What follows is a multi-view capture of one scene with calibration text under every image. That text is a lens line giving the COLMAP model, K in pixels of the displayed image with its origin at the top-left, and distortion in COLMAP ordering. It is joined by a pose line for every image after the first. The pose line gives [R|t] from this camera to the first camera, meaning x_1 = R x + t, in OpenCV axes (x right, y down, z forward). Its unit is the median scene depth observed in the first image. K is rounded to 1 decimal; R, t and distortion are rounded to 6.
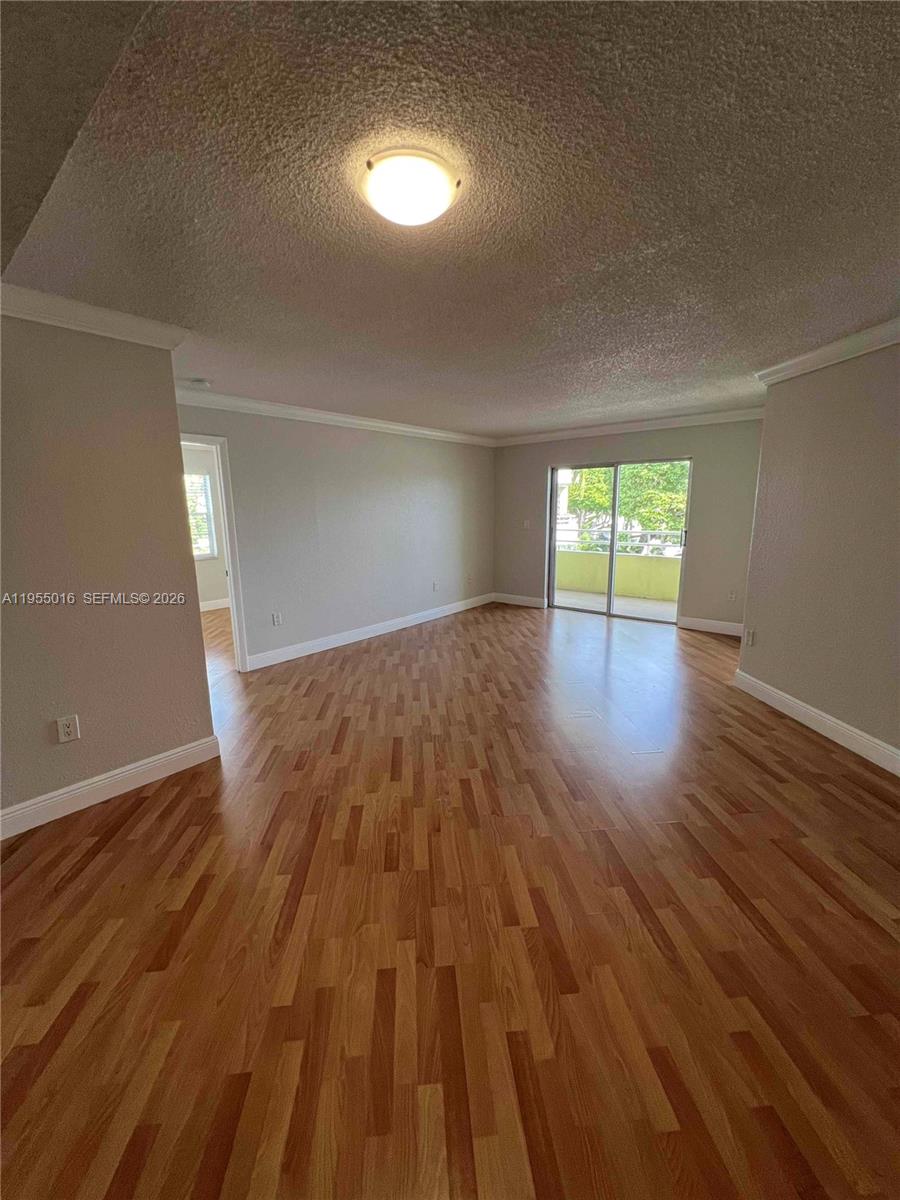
lens RADIAL K [[482.3, 0, 453.3], [0, 482.3, 597.1], [0, 0, 1]] dist [-0.001303, 0.000339]
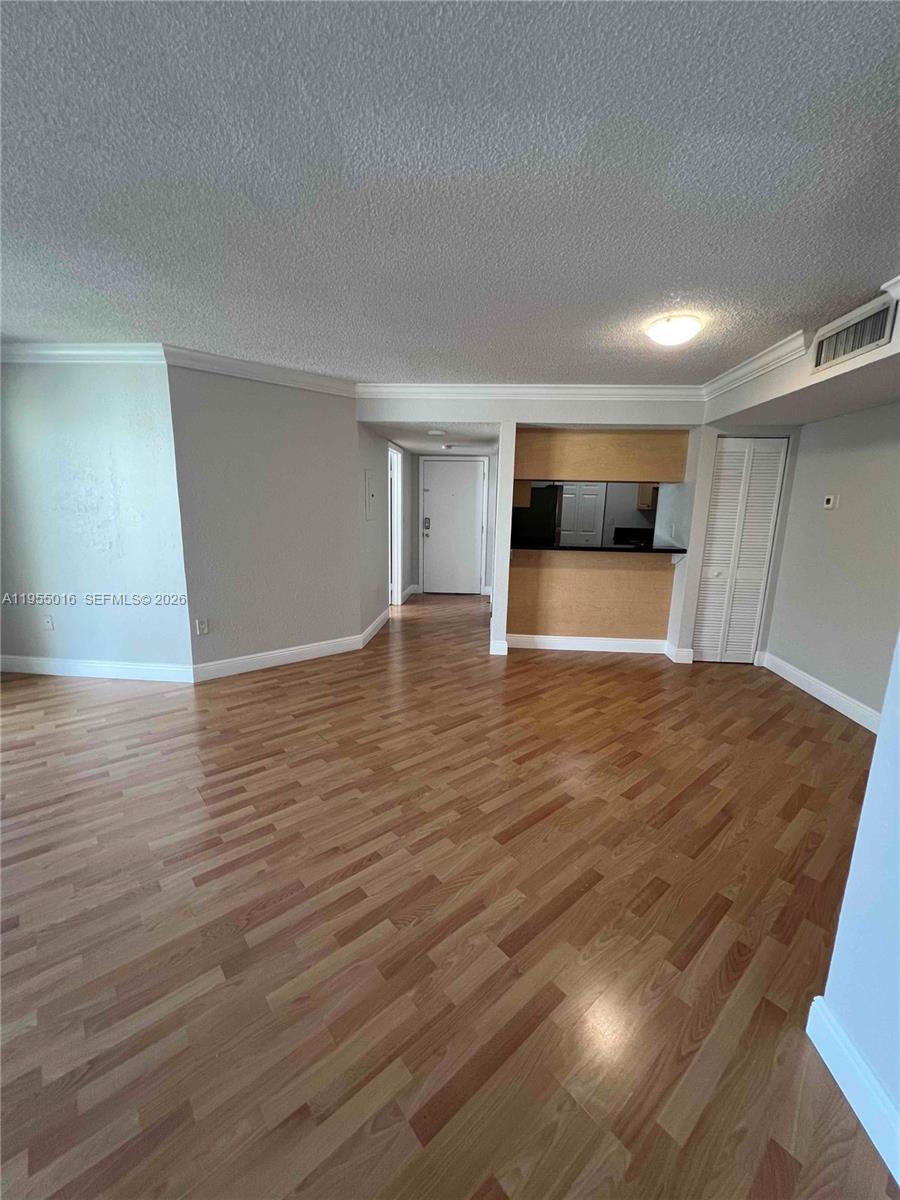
lens RADIAL K [[482.3, 0, 453.3], [0, 482.3, 597.1], [0, 0, 1]] dist [-0.001303, 0.000339]
pose [[-0.584400, -0.156226, 0.796285, -0.505295], [0.138599, 0.947656, 0.287643, -0.203582], [-0.799542, 0.278463, -0.532157, 1.198955]]
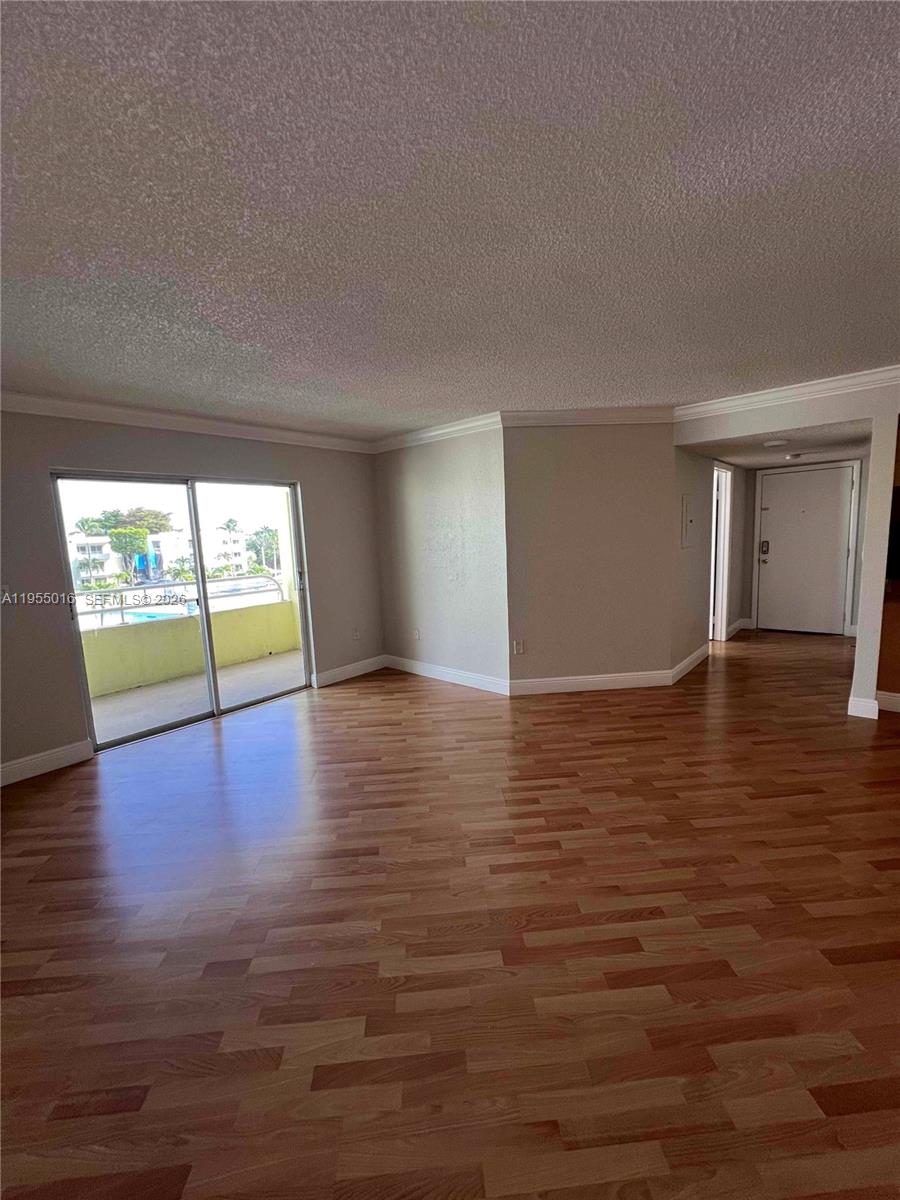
lens RADIAL K [[482.3, 0, 453.3], [0, 482.3, 597.1], [0, 0, 1]] dist [-0.001303, 0.000339]
pose [[0.017188, -0.120059, 0.992618, -0.534800], [0.229466, 0.966740, 0.112956, -0.209111], [-0.973165, 0.225831, 0.044166, 1.172526]]
